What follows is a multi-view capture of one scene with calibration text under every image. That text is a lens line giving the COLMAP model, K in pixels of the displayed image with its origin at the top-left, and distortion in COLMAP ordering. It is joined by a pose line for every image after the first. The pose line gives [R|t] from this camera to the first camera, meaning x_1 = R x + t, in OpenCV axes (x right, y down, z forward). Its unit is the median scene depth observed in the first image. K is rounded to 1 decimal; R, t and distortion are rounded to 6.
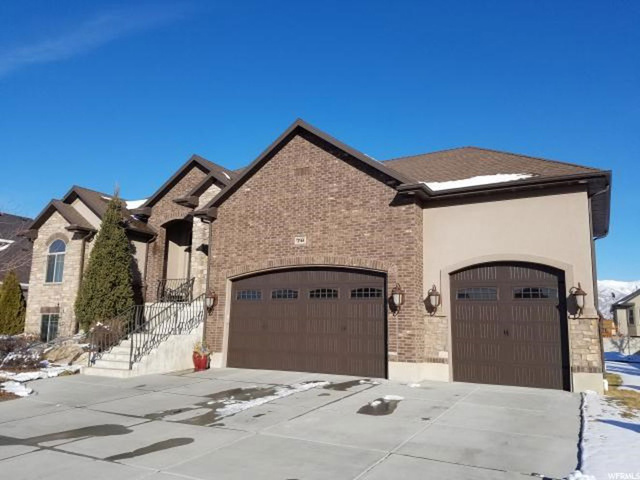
lens RADIAL K [[489.6, 0, 318.0], [0, 489.6, 249.8], [0, 0, 1]] dist [0.185416, -0.289260]
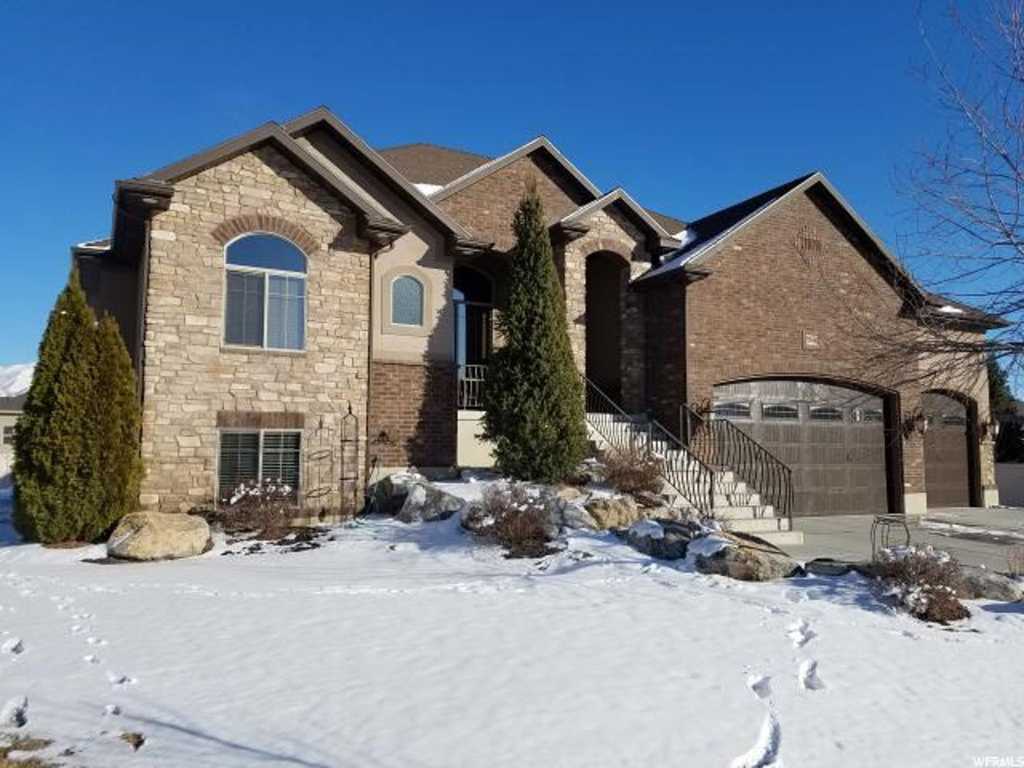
lens RADIAL K [[783.3, 0, 508.8], [0, 783.3, 399.7], [0, 0, 1]] dist [0.185416, -0.289260]
pose [[0.543099, 0.046705, 0.838369, -0.937048], [-0.115837, 0.993072, 0.019717, 0.071515], [-0.831640, -0.107822, 0.544746, 0.527175]]
